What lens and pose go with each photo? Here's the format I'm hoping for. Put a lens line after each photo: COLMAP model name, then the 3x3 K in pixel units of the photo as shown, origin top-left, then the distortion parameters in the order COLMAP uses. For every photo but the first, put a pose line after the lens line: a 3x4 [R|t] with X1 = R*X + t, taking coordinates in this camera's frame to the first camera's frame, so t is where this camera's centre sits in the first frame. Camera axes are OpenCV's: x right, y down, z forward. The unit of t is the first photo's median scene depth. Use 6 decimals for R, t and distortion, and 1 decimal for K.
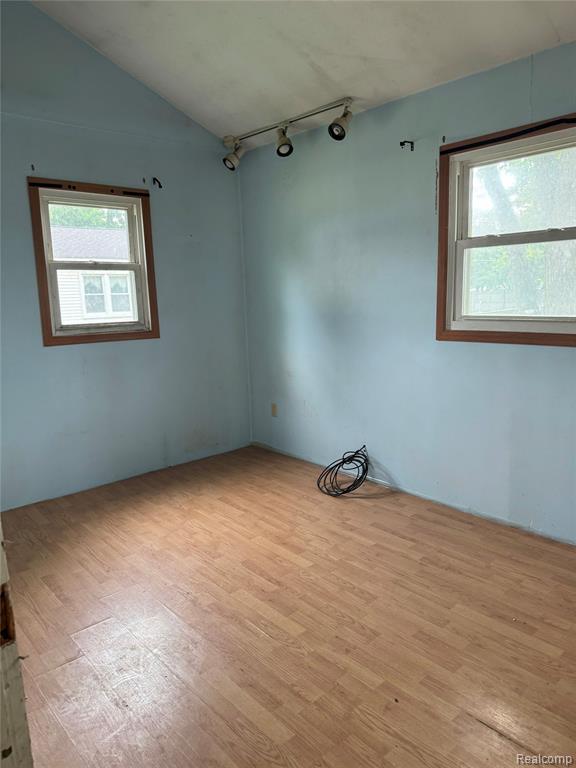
lens RADIAL K [[543.2, 0, 288.8], [0, 543.2, 384.3], [0, 0, 1]] dist [0.002665, 0.001461]
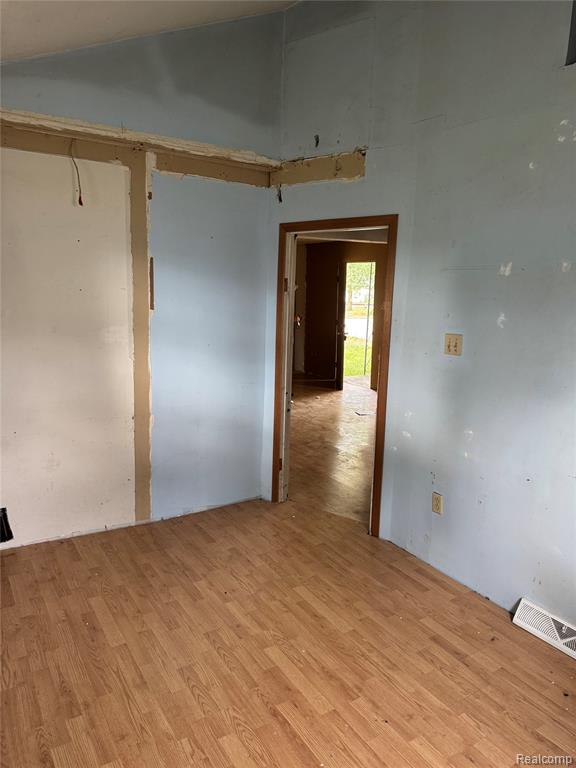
lens RADIAL K [[543.2, 0, 286.4], [0, 543.2, 383.6], [0, 0, 1]] dist [0.002665, 0.001461]
pose [[-0.986788, -0.025697, 0.159965, -0.167141], [0.028314, 0.944794, 0.326439, -0.394366], [-0.159522, 0.326656, -0.931584, 1.749138]]
